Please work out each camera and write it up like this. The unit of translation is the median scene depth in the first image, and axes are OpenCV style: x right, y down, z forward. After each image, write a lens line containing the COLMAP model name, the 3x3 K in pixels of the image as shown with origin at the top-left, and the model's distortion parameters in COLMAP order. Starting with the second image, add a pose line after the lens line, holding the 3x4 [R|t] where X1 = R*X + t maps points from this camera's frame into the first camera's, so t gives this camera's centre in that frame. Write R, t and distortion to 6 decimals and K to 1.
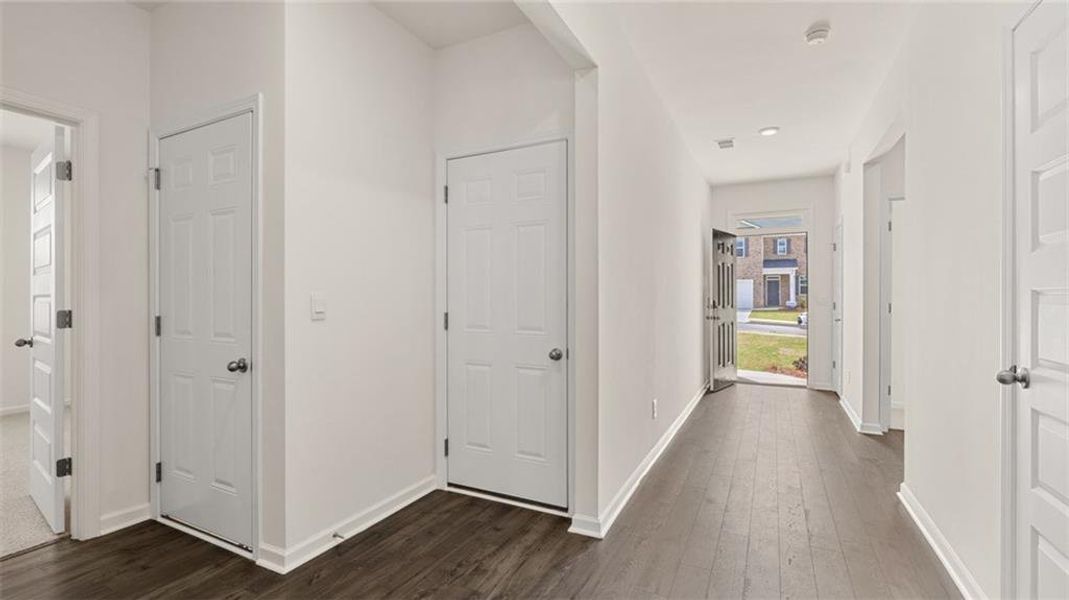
lens RADIAL K [[467.6, 0, 528.0], [0, 467.6, 297.4], [0, 0, 1]] dist [0.005061, 0.000515]
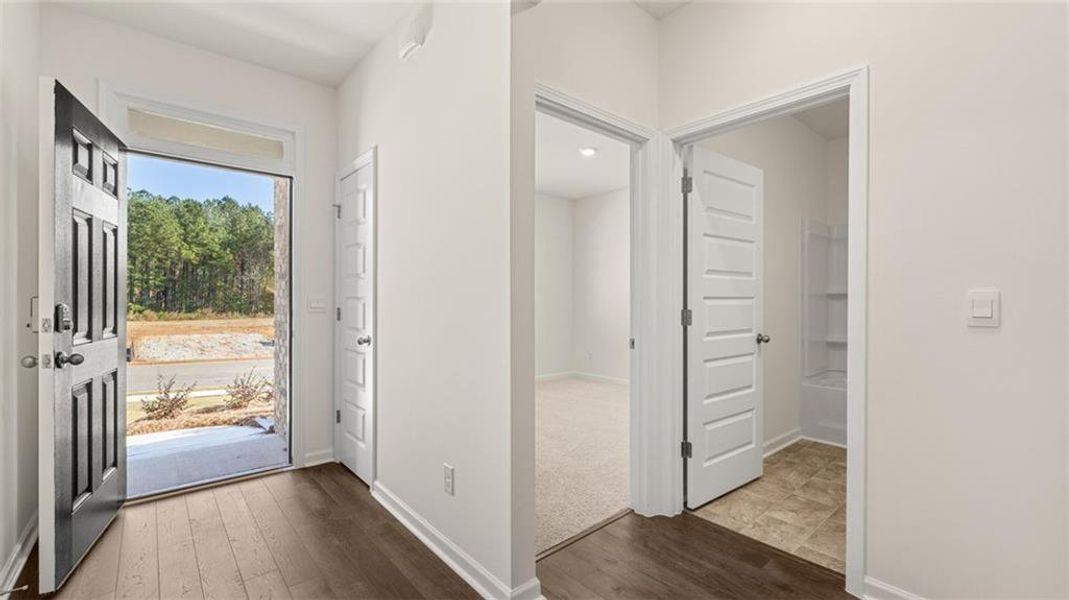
lens RADIAL K [[467.6, 0, 534.2], [0, 467.6, 300.0], [0, 0, 1]] dist [0.005061, 0.000515]
pose [[0.396583, 0.007467, 0.917968, 0.212365], [-0.012932, 0.999913, -0.002546, -0.011927], [-0.917908, -0.010862, 0.396645, 0.520329]]
